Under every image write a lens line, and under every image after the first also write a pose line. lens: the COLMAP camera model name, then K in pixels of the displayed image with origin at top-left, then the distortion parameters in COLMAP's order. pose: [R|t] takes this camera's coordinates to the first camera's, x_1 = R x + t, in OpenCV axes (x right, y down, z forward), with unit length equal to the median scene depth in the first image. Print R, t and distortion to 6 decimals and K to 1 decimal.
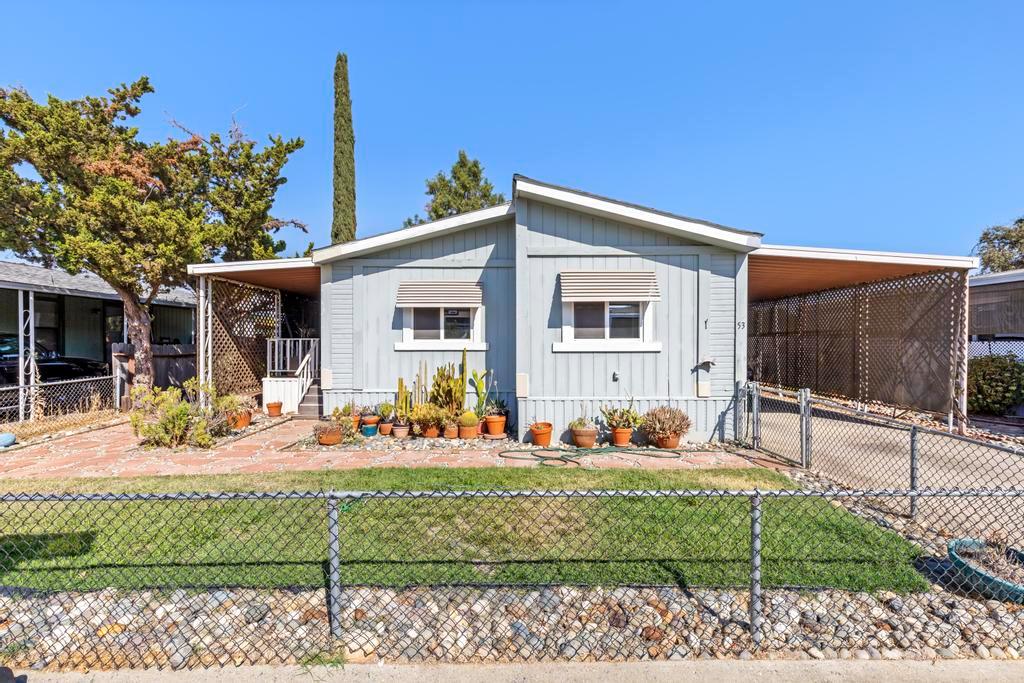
lens RADIAL K [[463.4, 0, 511.0], [0, 463.4, 345.4], [0, 0, 1]] dist [0.009173, -0.003015]
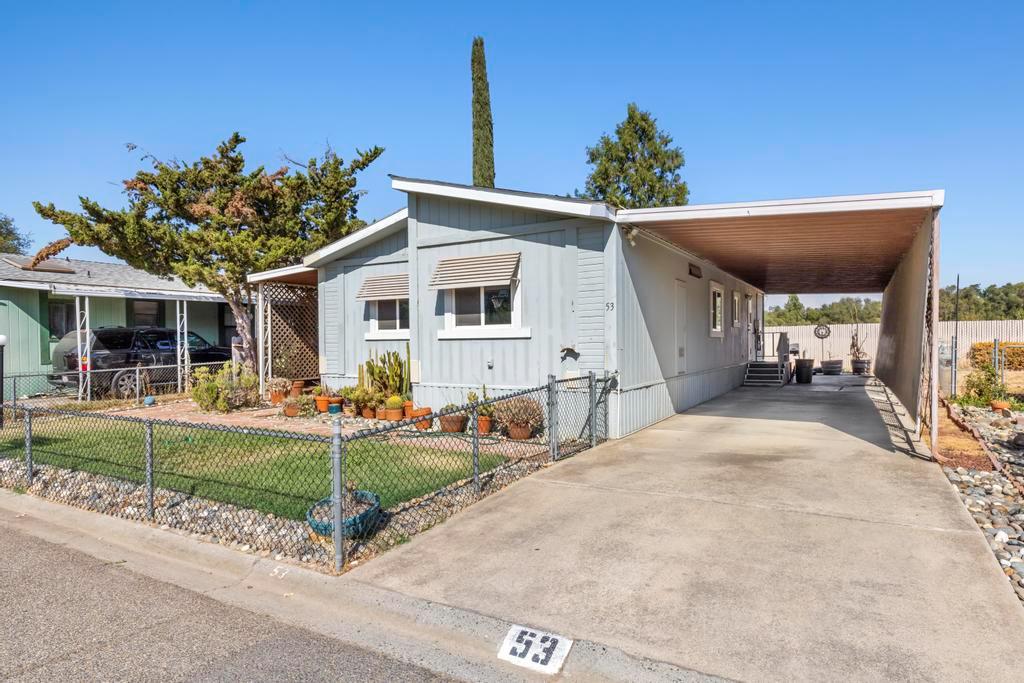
lens RADIAL K [[583.5, 0, 515.2], [0, 583.5, 340.1], [0, 0, 1]] dist [0.003890, 0.000555]
pose [[0.862176, -0.008262, -0.506542, 0.762750], [0.006719, 0.999966, -0.004873, 0.020450], [0.506565, 0.000798, 0.862202, -0.018515]]
